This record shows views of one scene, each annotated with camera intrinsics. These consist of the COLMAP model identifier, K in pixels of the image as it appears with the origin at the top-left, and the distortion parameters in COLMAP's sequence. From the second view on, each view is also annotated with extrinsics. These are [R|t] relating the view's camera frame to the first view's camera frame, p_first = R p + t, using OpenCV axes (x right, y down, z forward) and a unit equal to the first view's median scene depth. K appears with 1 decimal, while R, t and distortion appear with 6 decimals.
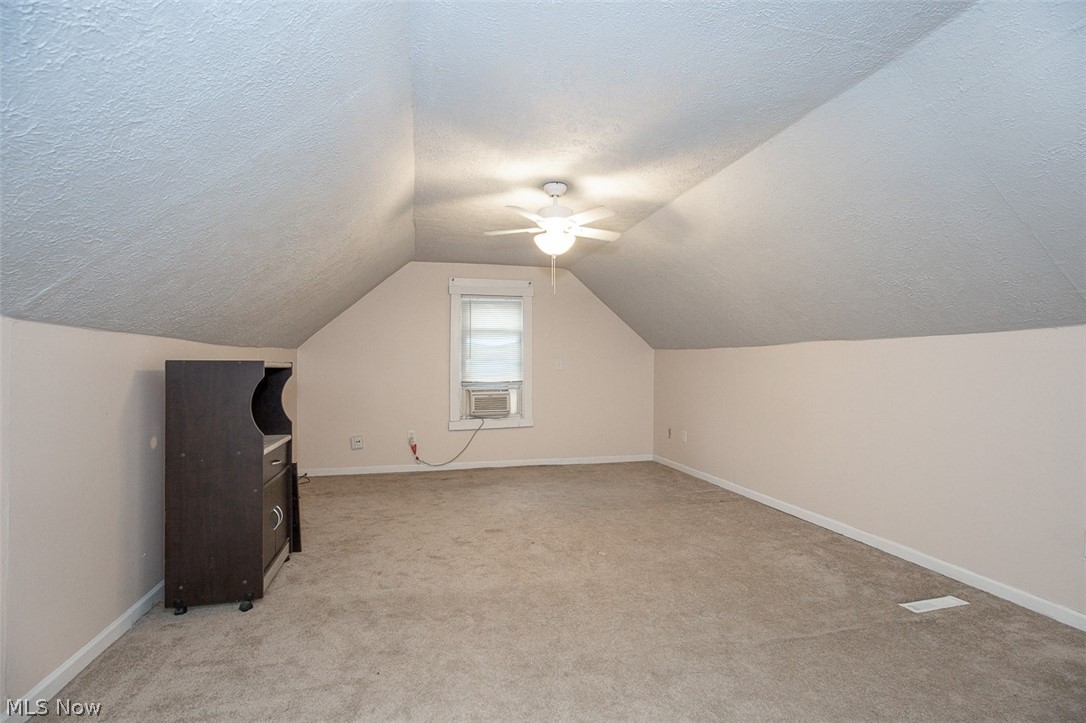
lens RADIAL K [[503.1, 0, 542.9], [0, 503.1, 365.9], [0, 0, 1]] dist [-0.009500, 0.001156]
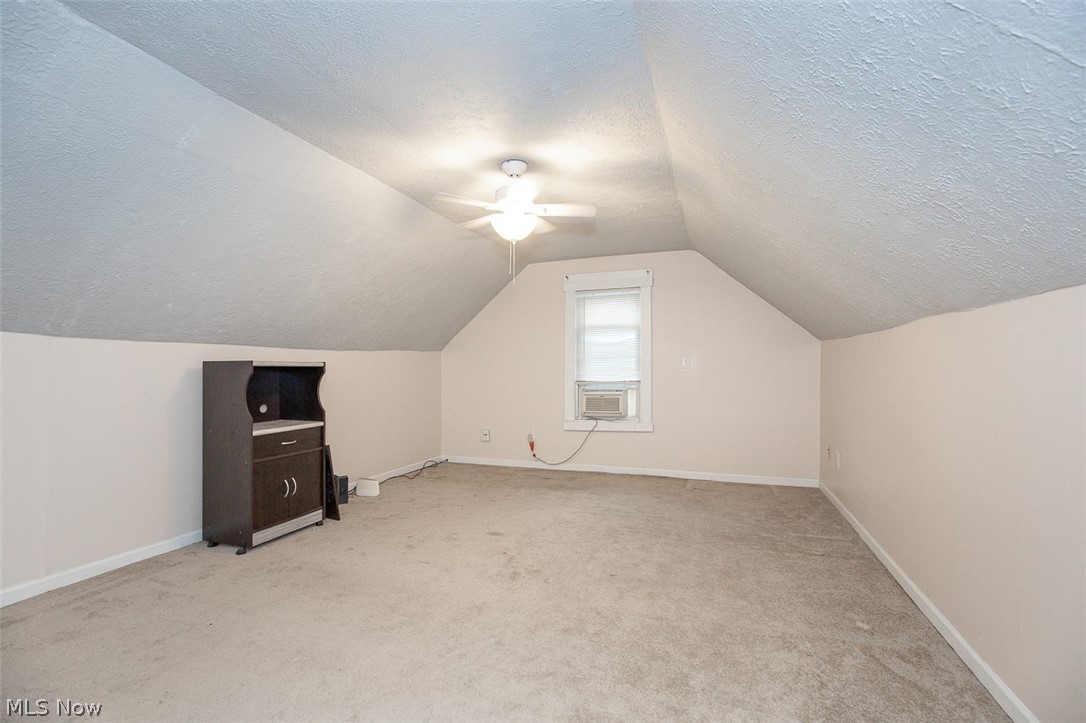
lens RADIAL K [[503.1, 0, 541.8], [0, 503.1, 364.5], [0, 0, 1]] dist [-0.009500, 0.001156]
pose [[0.824533, -0.009797, -0.565730, 0.341954], [0.007470, 0.999951, -0.006429, 0.005891], [0.565765, 0.001075, 0.824566, 0.163872]]
